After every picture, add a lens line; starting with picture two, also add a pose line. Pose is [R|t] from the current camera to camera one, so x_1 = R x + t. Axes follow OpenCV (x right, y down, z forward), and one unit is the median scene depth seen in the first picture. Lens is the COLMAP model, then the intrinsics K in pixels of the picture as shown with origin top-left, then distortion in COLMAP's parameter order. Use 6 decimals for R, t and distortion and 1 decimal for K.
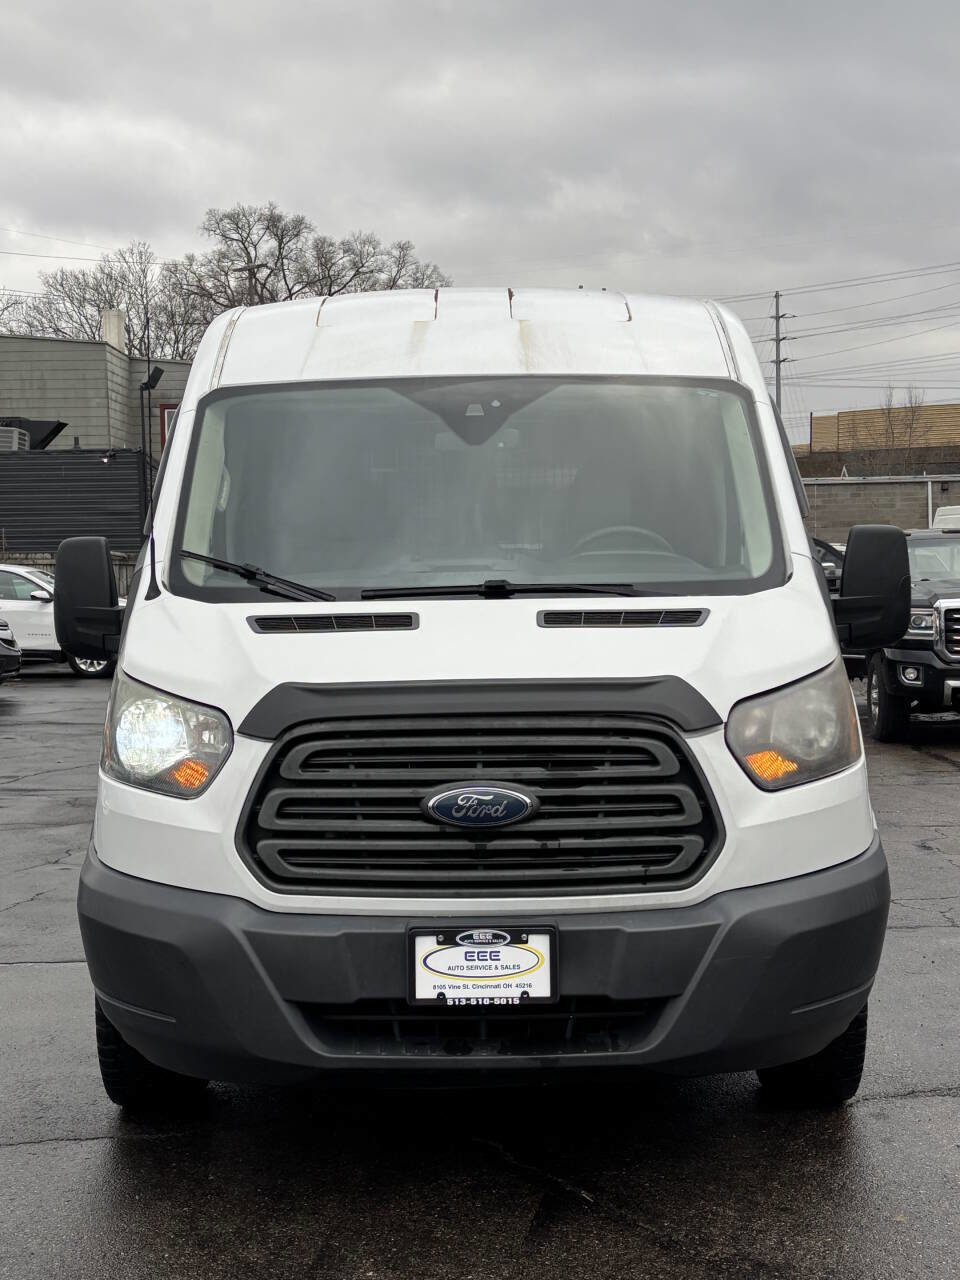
lens RADIAL K [[1663.2, 0, 480.0], [0, 1663.2, 640.0], [0, 0, 1]] dist [0.173324, -0.514663]
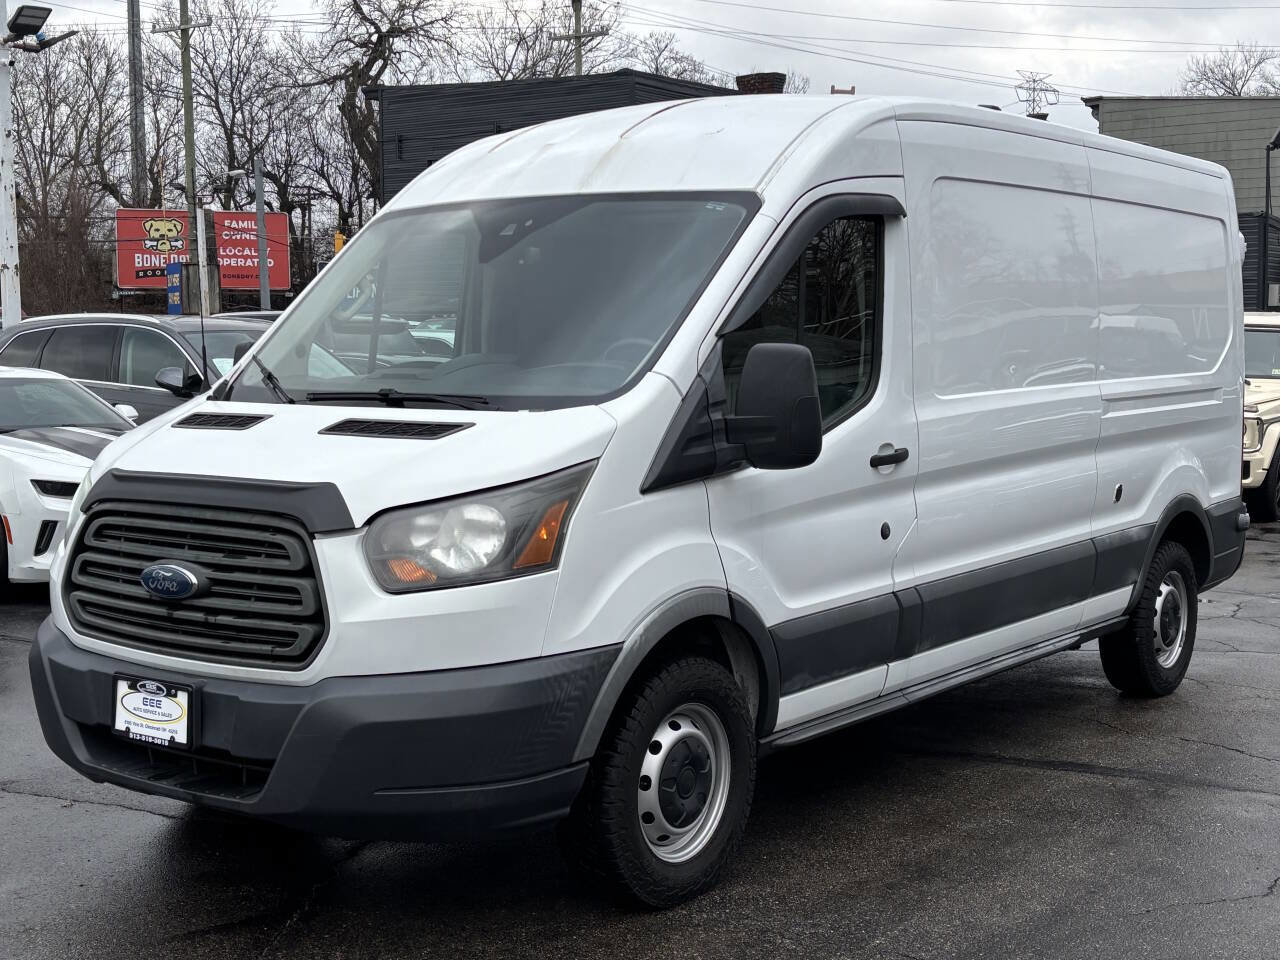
lens RADIAL K [[1652.1, 0, 640.0], [0, 1652.1, 480.0], [0, 0, 1]] dist [0.038448, 0.029362]
pose [[0.824646, 0.065190, -0.561881, 0.944082], [-0.039225, 0.997536, 0.058167, -0.055733], [0.564288, -0.025928, 0.825171, 0.204489]]
